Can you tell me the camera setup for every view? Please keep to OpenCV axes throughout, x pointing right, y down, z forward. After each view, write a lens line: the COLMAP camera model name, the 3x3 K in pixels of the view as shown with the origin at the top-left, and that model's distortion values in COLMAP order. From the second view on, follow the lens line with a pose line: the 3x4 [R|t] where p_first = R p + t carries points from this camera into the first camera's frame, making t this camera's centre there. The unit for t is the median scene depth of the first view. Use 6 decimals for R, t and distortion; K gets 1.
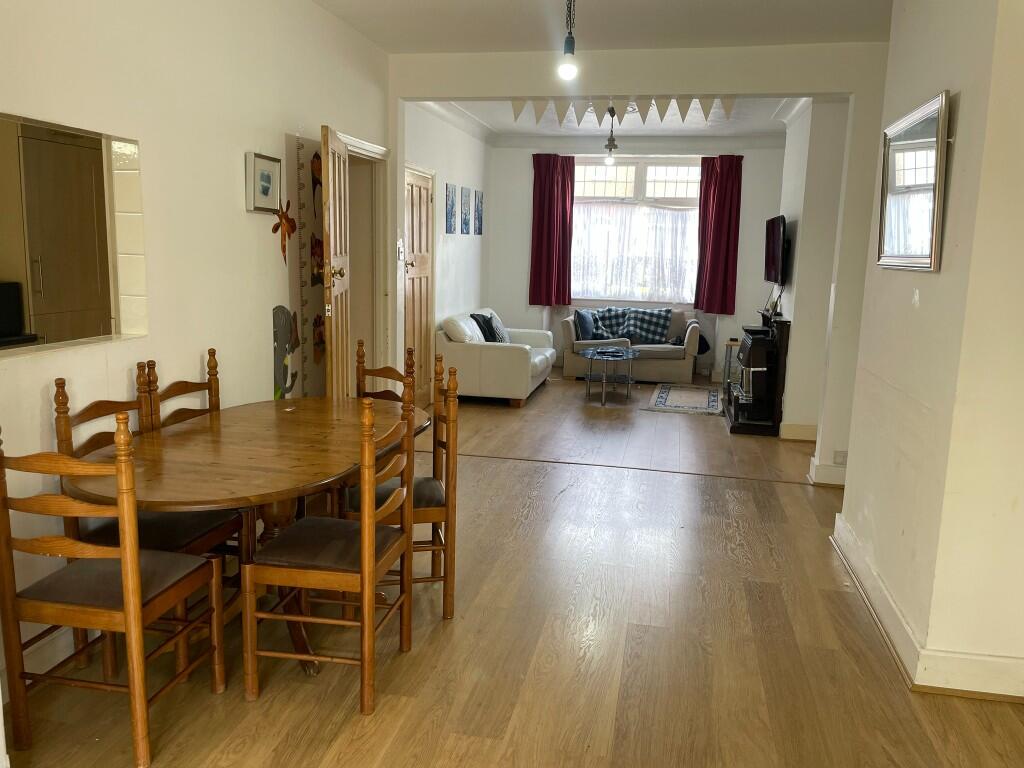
lens RADIAL K [[799.4, 0, 512.0], [0, 799.4, 384.0], [0, 0, 1]] dist [-0.002525, -0.000403]
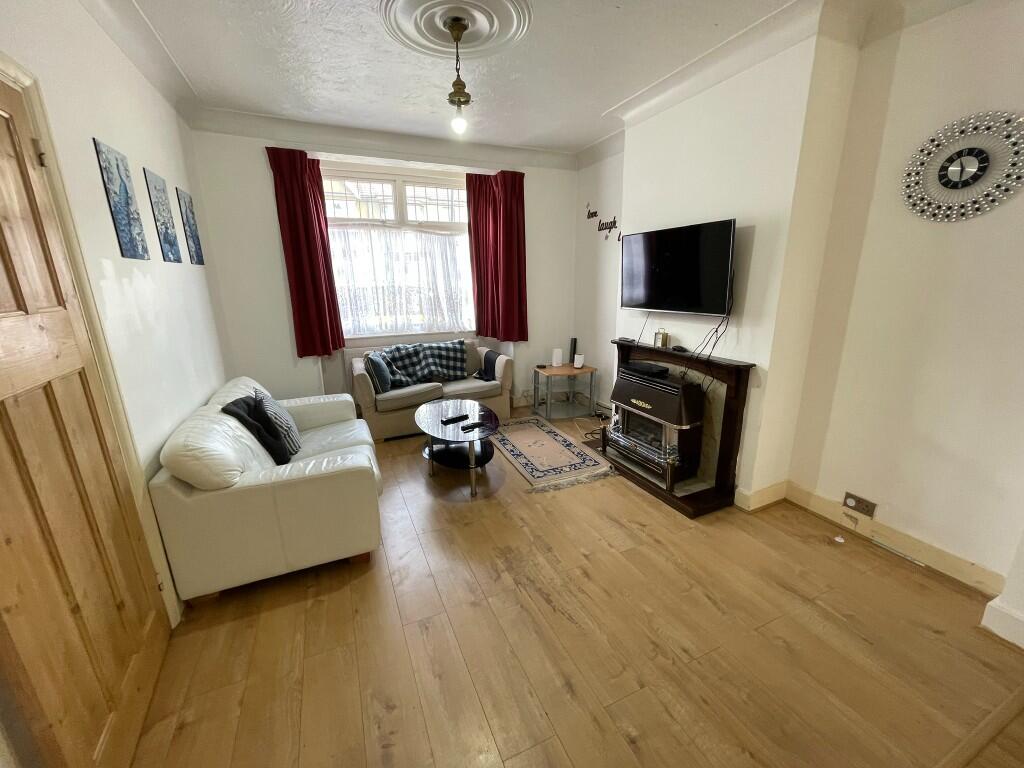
lens RADIAL K [[416.5, 0, 512.0], [0, 416.5, 384.0], [0, 0, 1]] dist [0.011873, -0.000051]
pose [[0.812224, -0.181381, 0.554430, -0.039587], [0.133848, 0.983022, 0.125510, -0.097053], [-0.567782, -0.027733, 0.822712, 0.556317]]
